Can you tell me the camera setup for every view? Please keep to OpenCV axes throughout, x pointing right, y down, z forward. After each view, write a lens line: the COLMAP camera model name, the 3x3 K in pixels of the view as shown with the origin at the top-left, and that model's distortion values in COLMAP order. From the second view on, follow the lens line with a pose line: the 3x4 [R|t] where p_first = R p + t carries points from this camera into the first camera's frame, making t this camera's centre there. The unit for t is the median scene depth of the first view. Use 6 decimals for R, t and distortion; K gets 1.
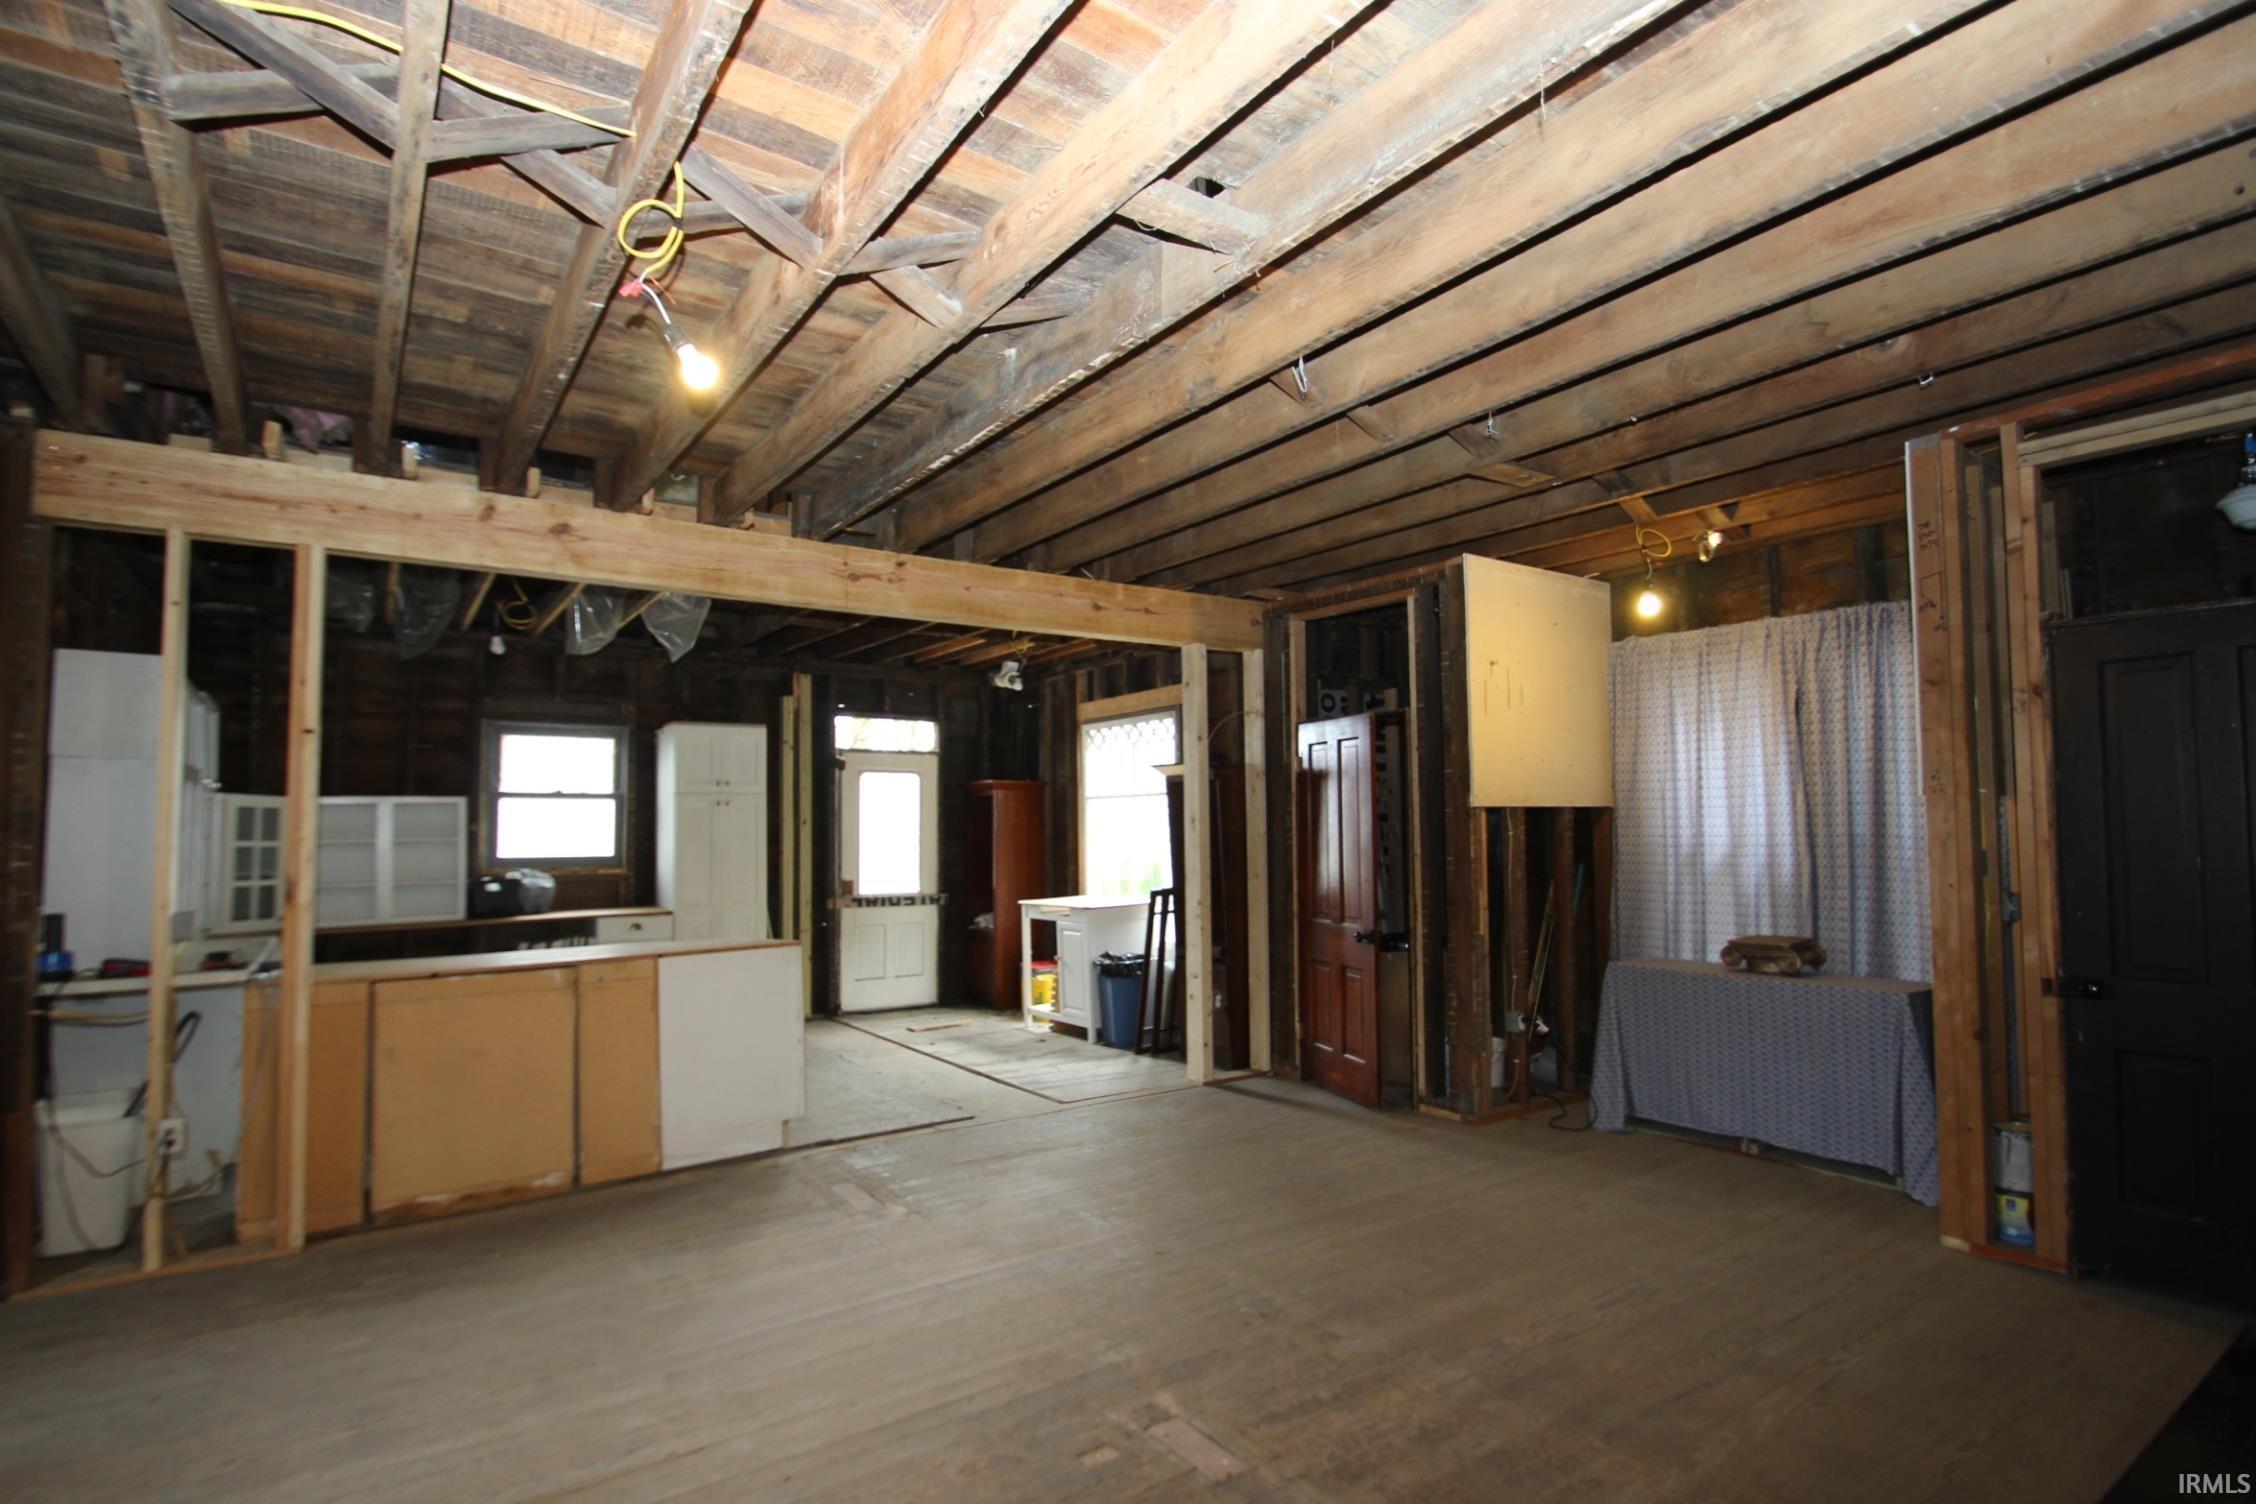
lens RADIAL K [[1138.2, 0, 1128.0], [0, 1138.2, 752.0], [0, 0, 1]] dist [-0.031416, 0.000752]
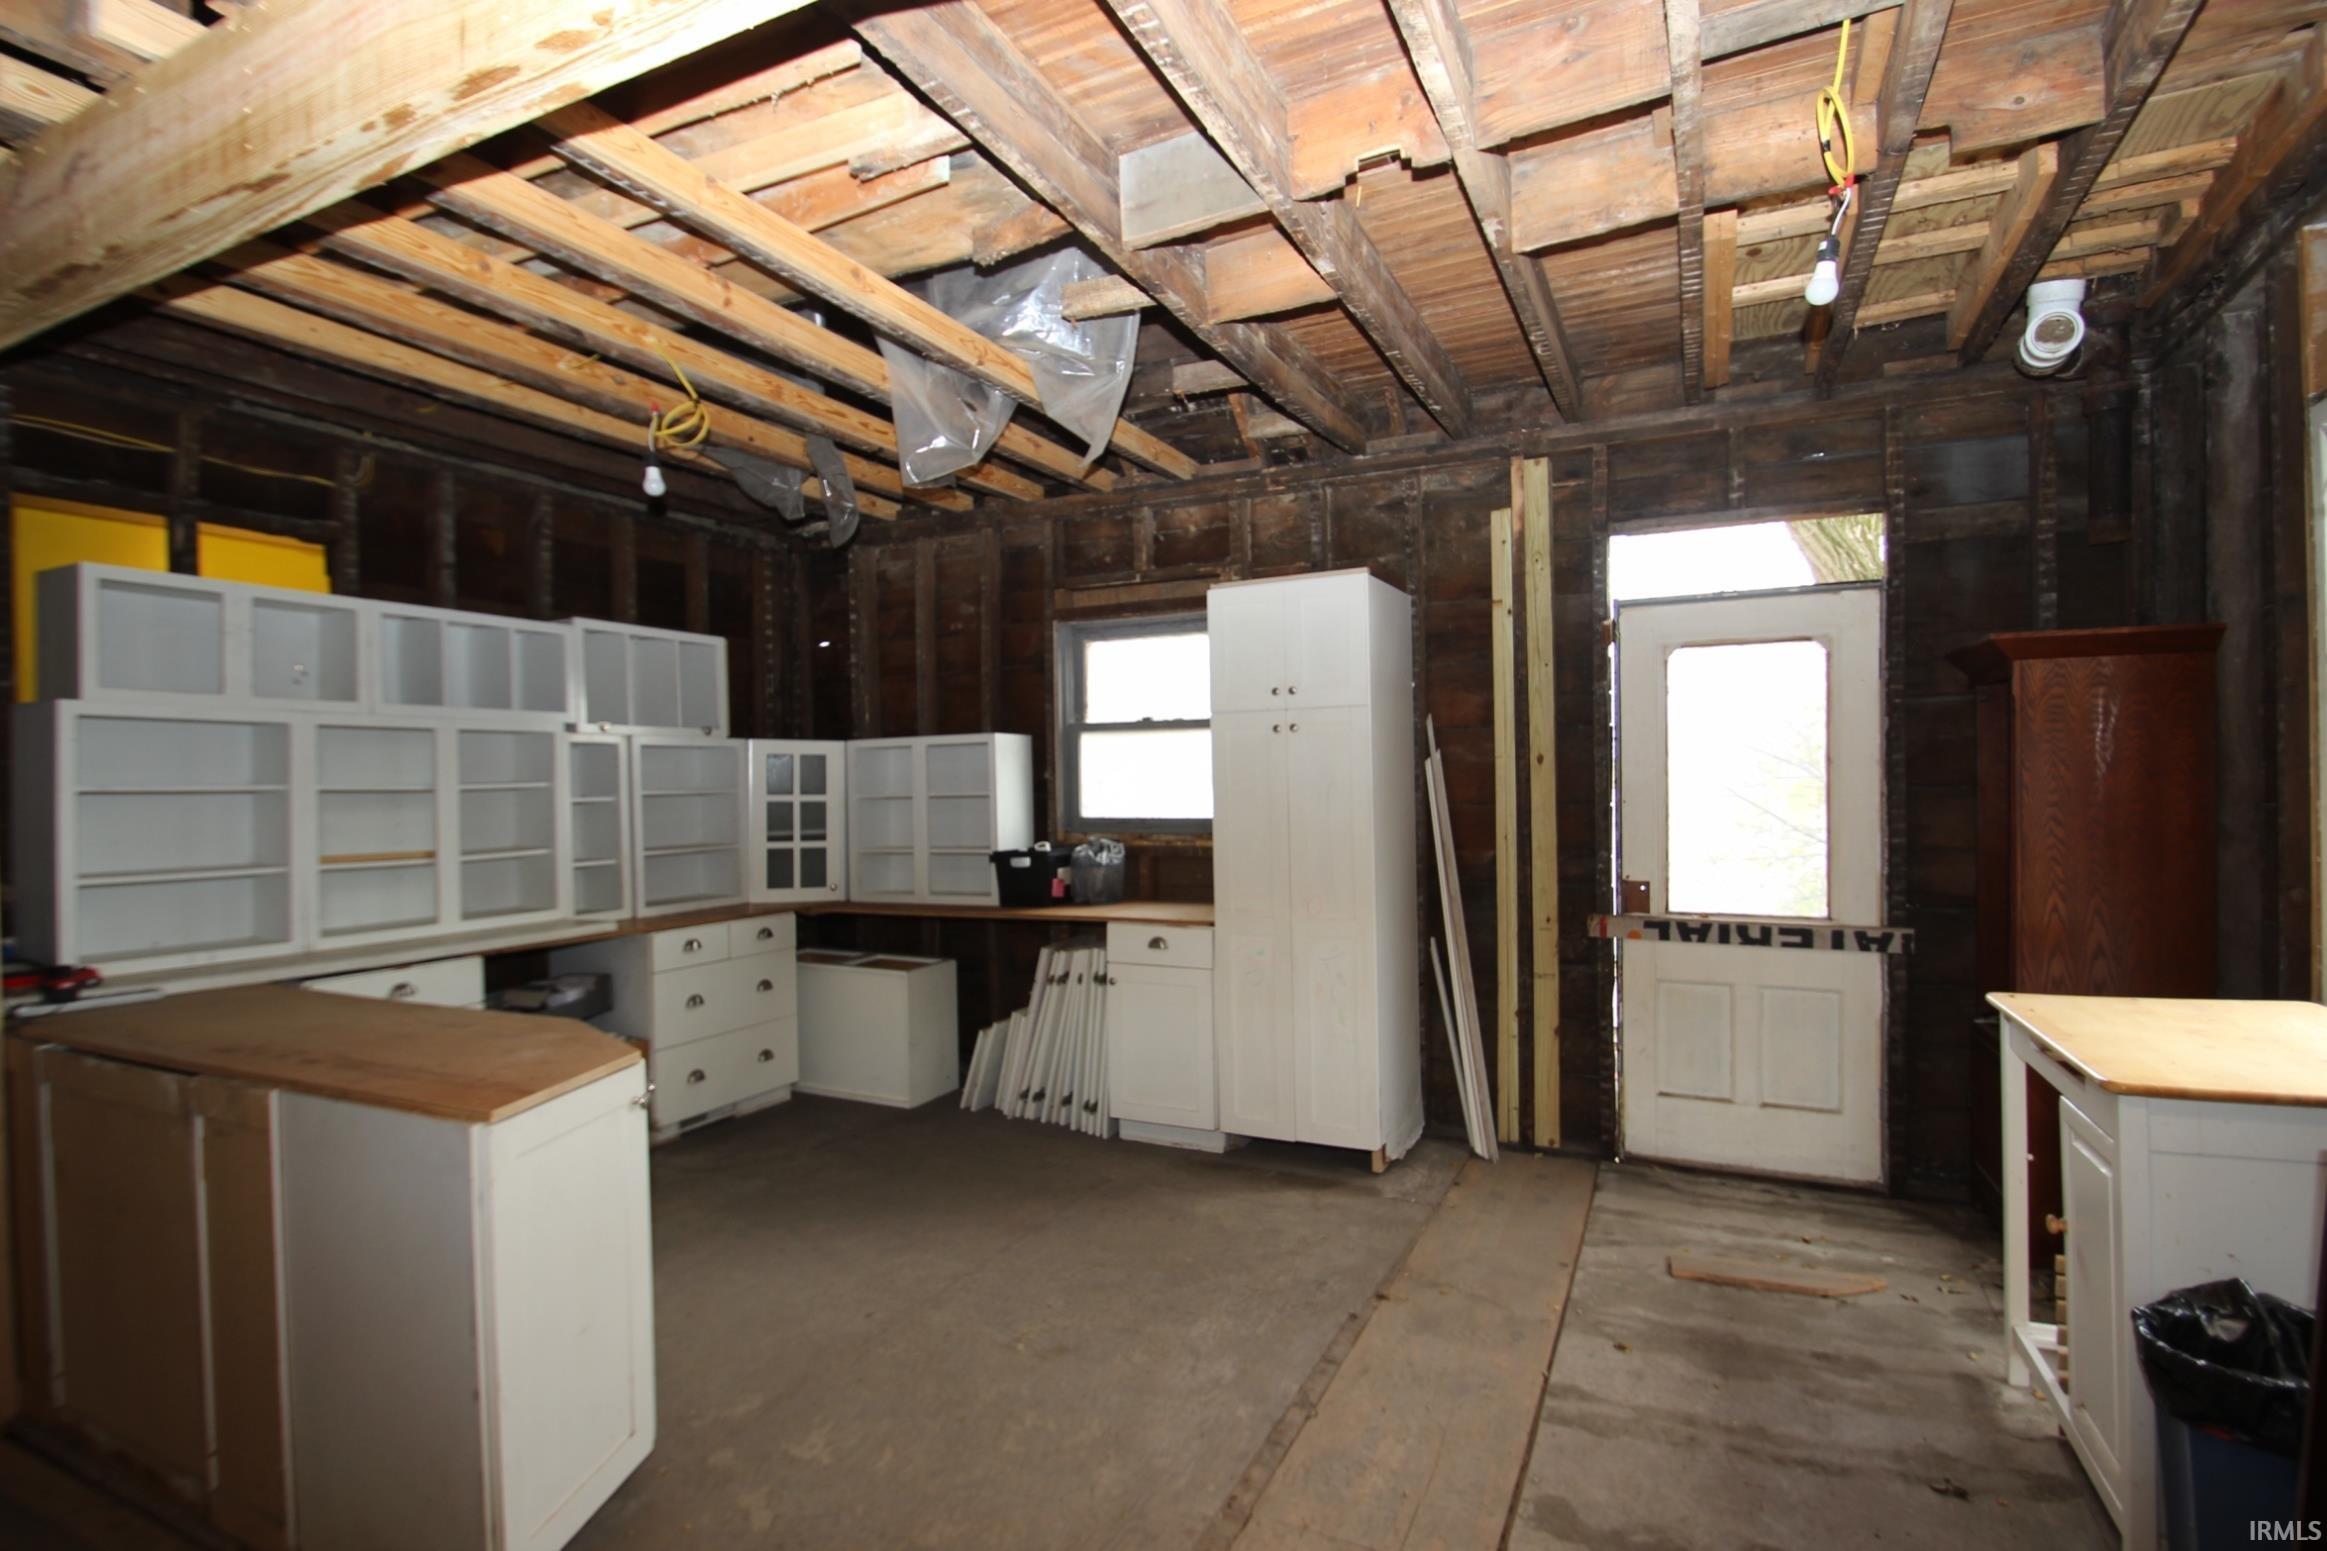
lens RADIAL K [[1102.0, 0, 1163.5], [0, 1102.0, 775.5], [0, 0, 1]] dist [0.000299, 0.000066]
pose [[0.487084, 0.000767, -0.873355, 0.060839], [0.070752, 0.996678, 0.040334, 0.040843], [0.870485, -0.081437, 0.485412, 0.664767]]
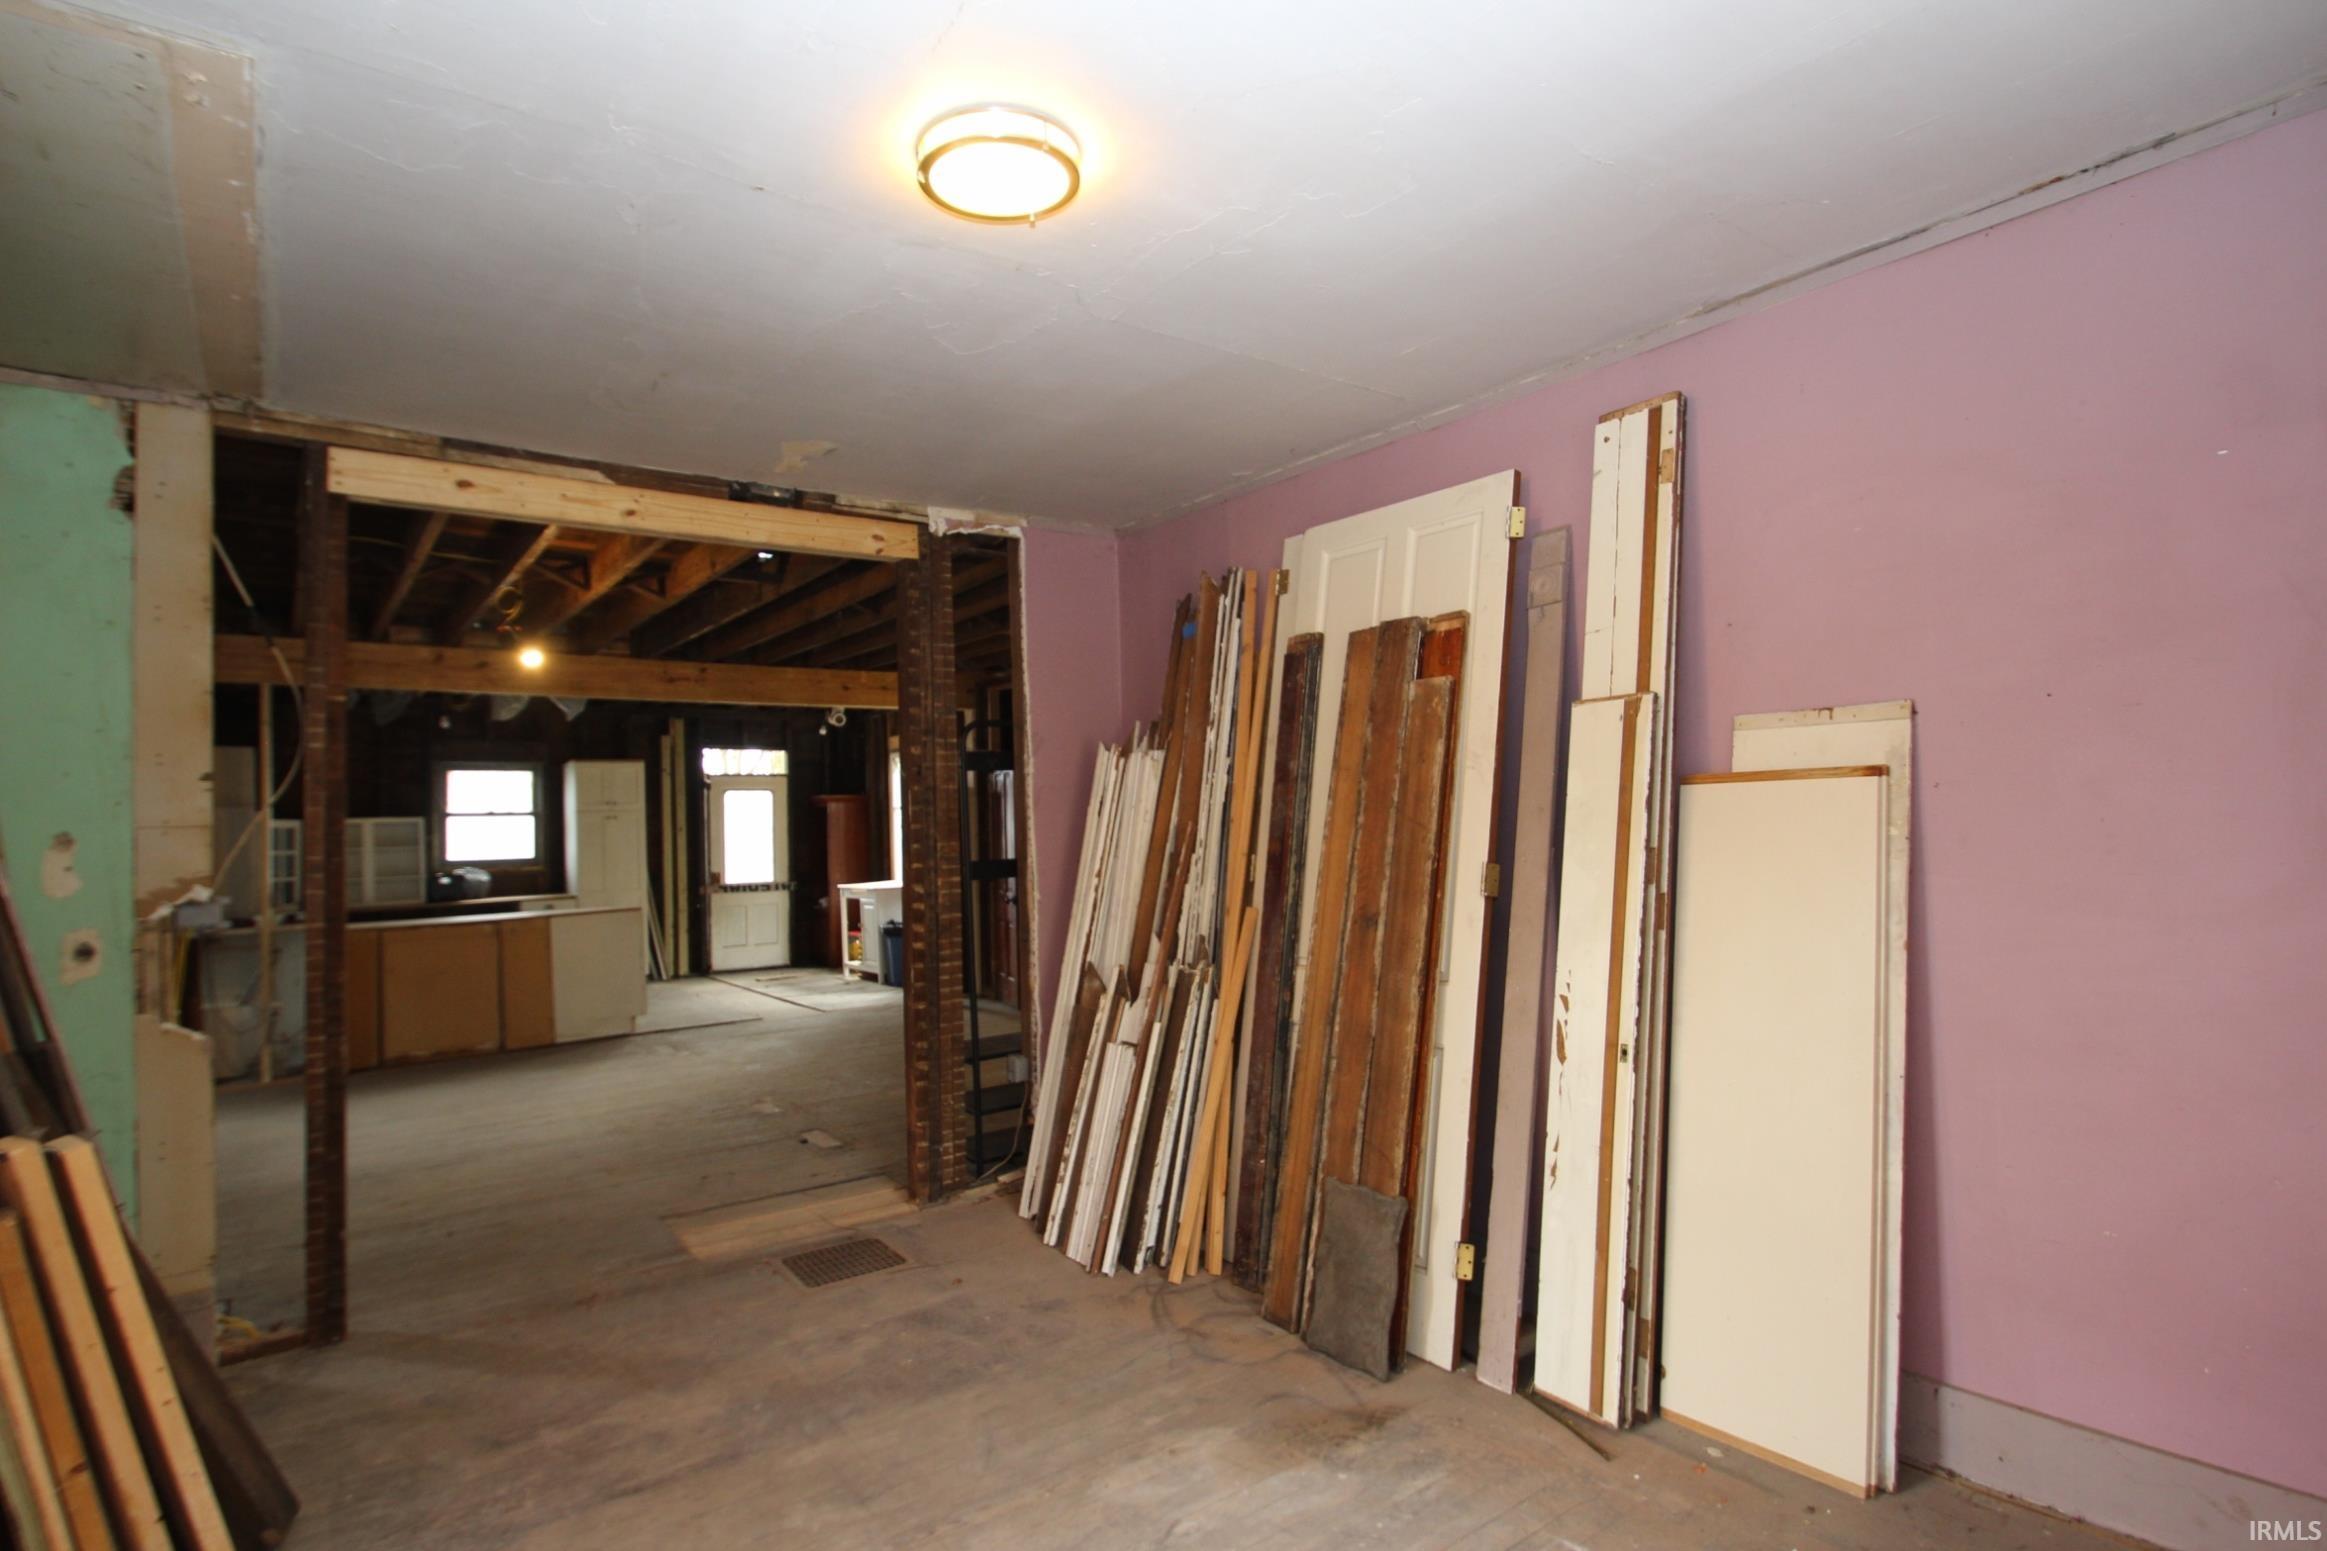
lens RADIAL K [[1256.0, 0, 1163.5], [0, 1256.0, 775.5], [0, 0, 1]] dist [-0.001934, -0.000433]
pose [[0.999749, -0.014756, 0.016864, 0.276555], [0.014211, 0.999387, 0.031982, -0.044033], [-0.017326, -0.031734, 0.999346, -0.516813]]
